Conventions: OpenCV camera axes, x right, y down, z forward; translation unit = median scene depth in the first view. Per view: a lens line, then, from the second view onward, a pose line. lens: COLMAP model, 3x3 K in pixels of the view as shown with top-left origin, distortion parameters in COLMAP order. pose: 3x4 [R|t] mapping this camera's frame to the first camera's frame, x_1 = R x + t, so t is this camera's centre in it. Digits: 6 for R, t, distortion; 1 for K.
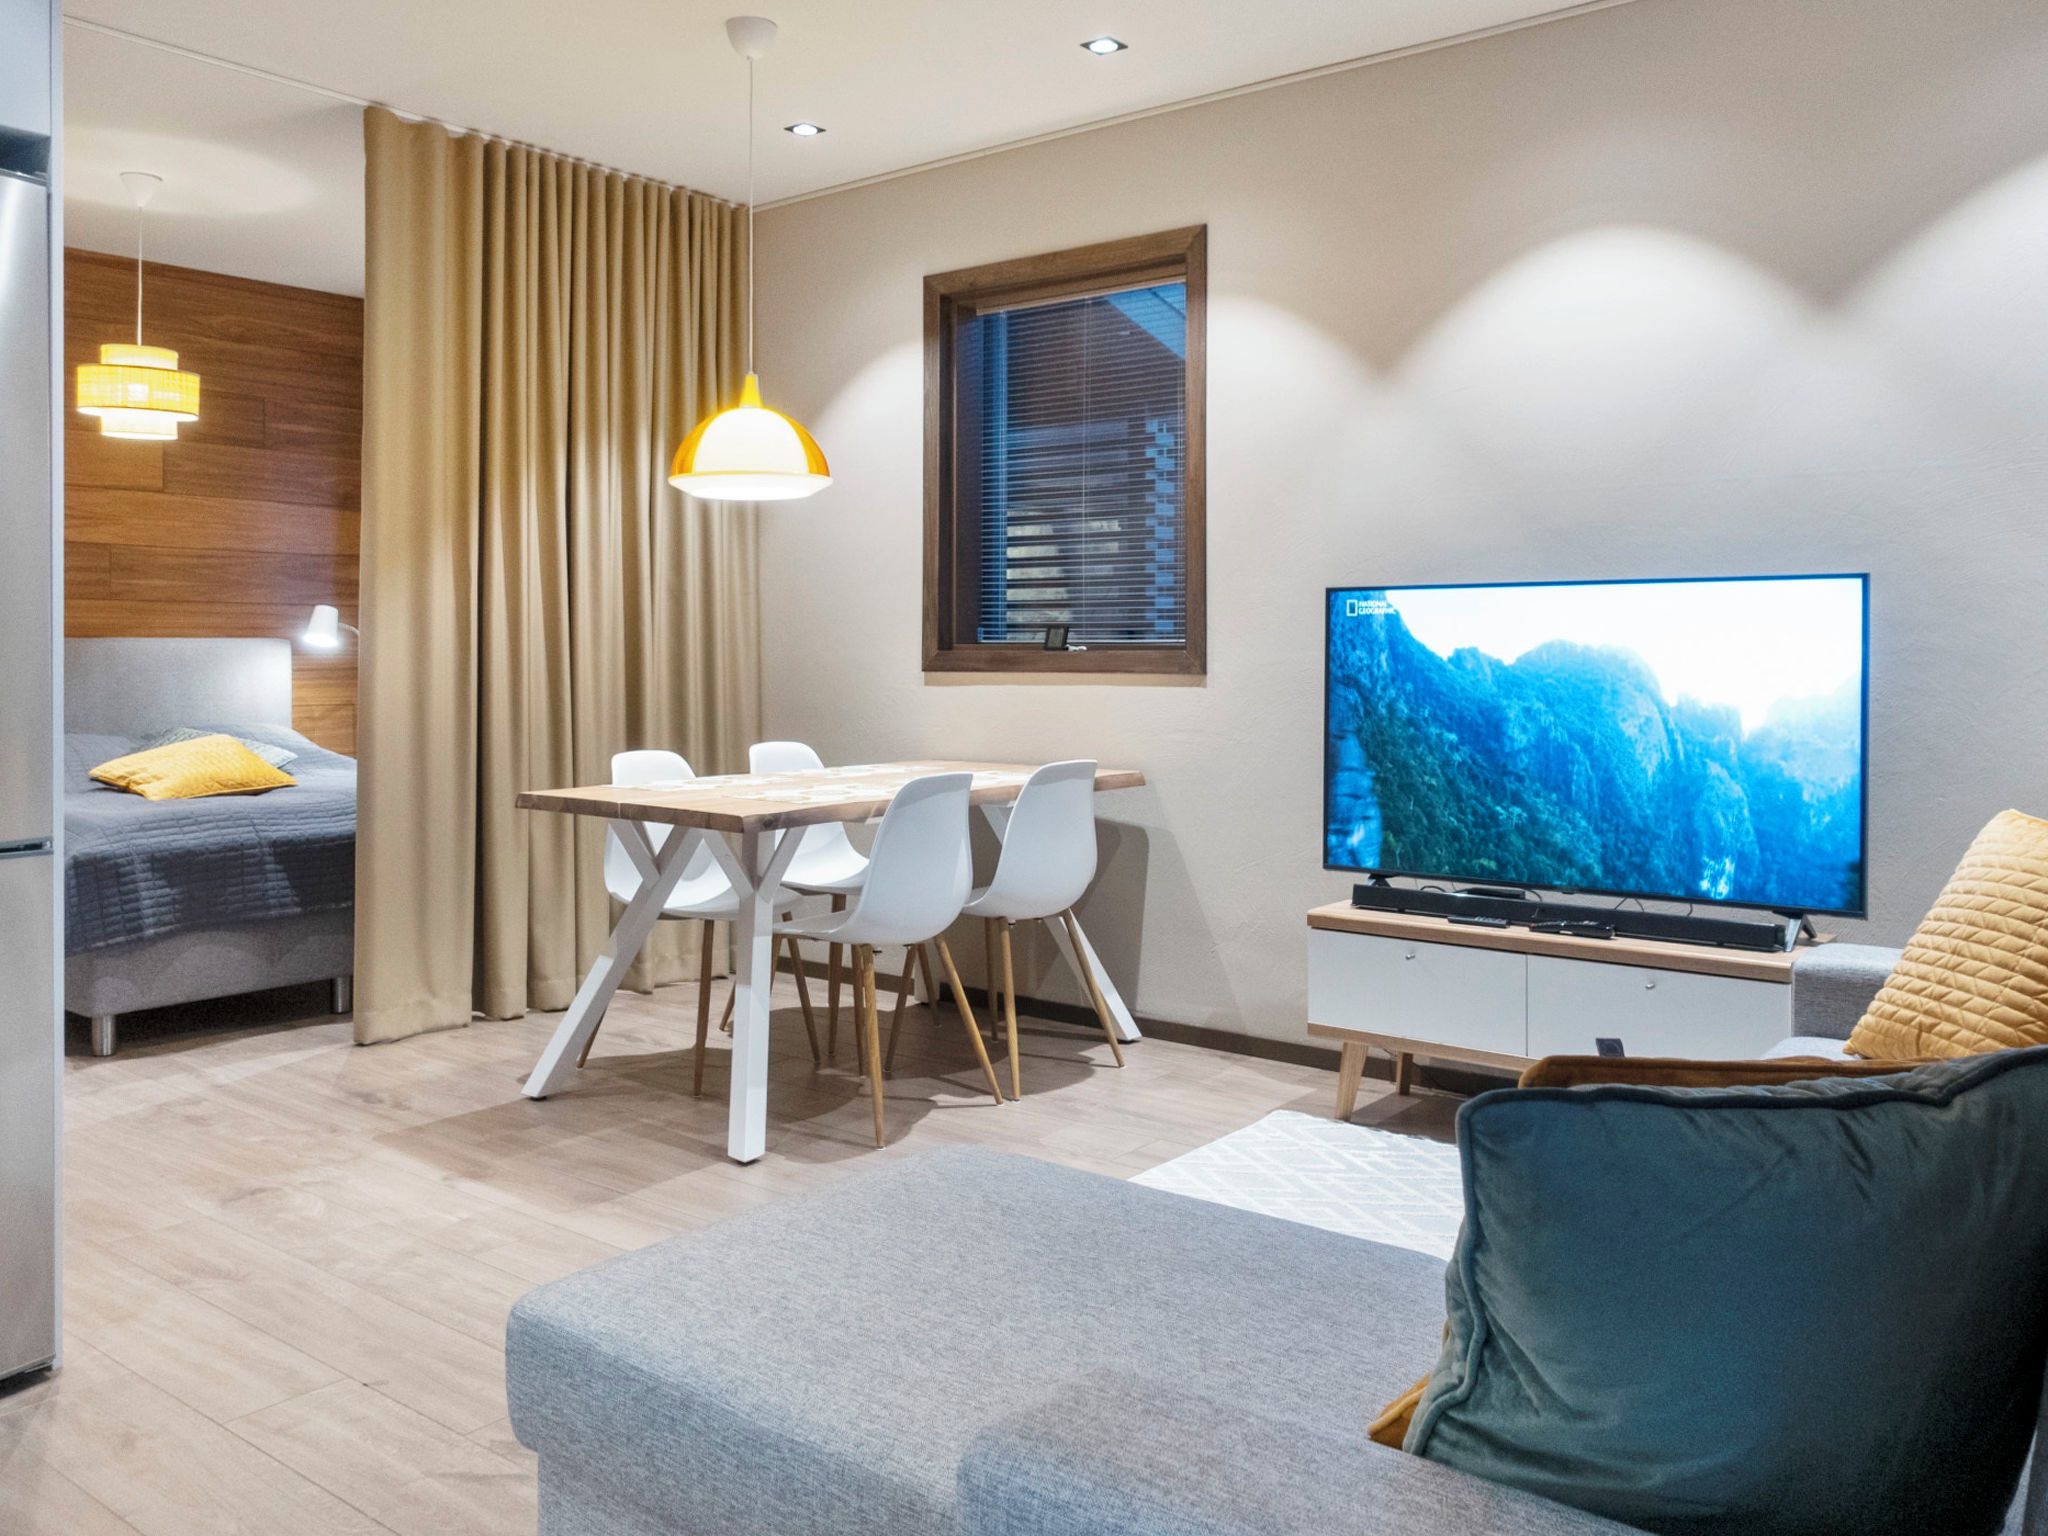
lens RADIAL K [[1617.9, 0, 1024.6], [0, 1617.9, 674.6], [0, 0, 1]] dist [0.001989, 0.001193]
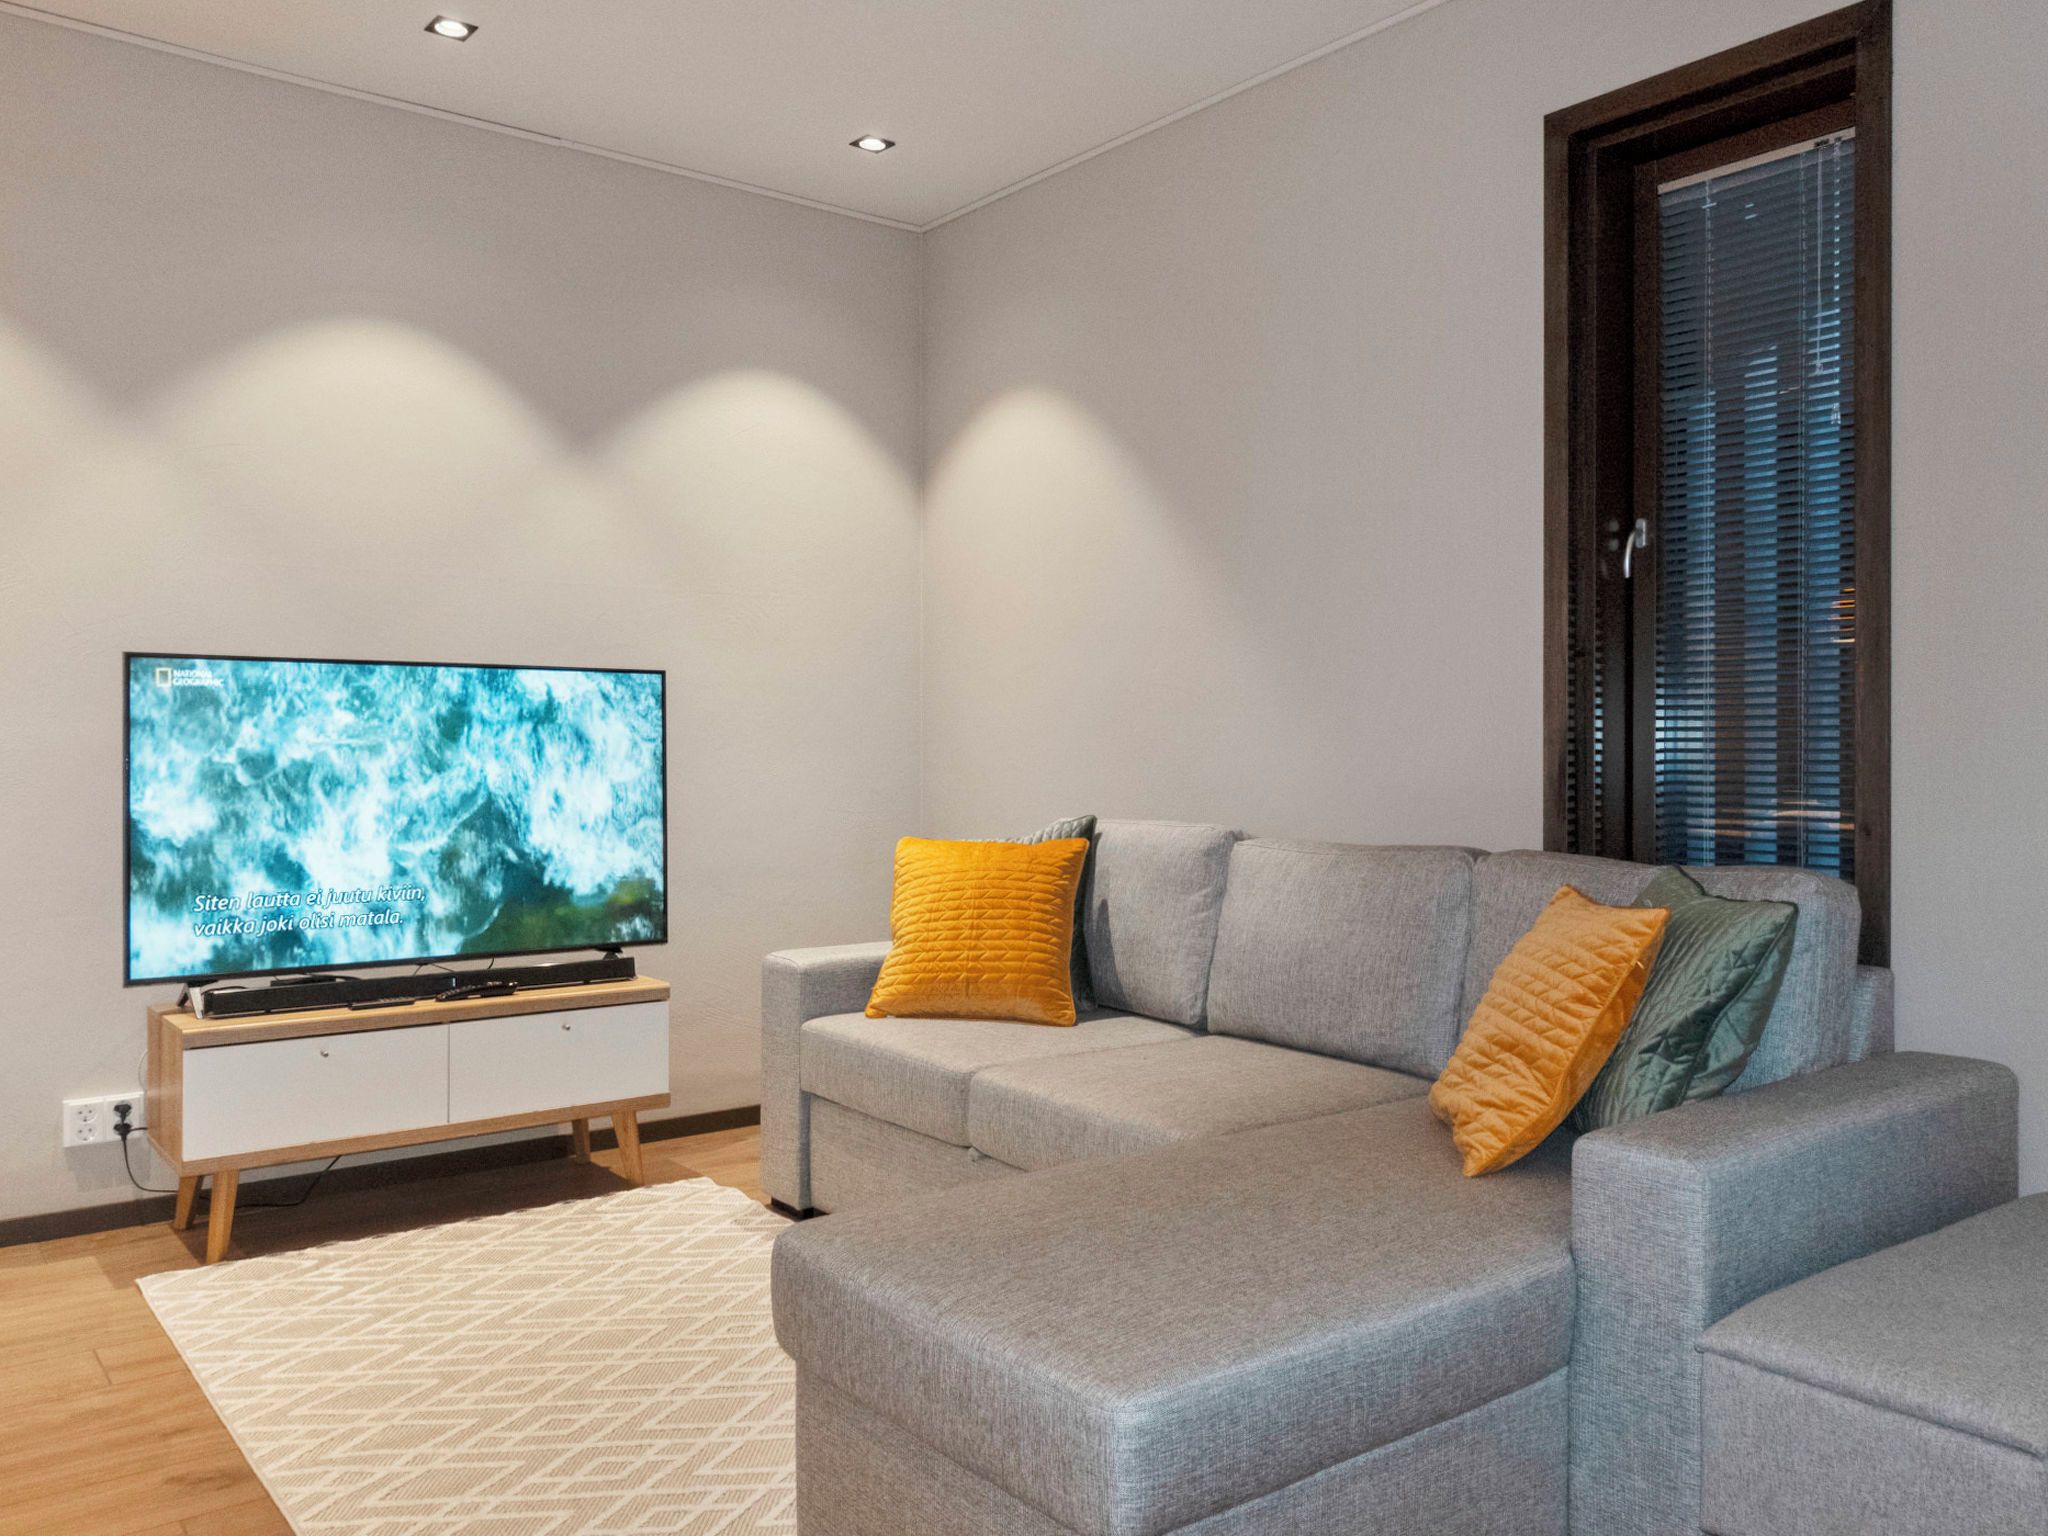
lens RADIAL K [[1590.4, 0, 1024.0], [0, 1590.4, 768.0], [0, 0, 1]] dist [0.002345, 0.000664]
pose [[0.240268, -0.008719, 0.970667, -0.595016], [0.011723, 0.999913, 0.006080, 0.008663], [-0.970636, 0.009919, 0.240349, 0.409438]]
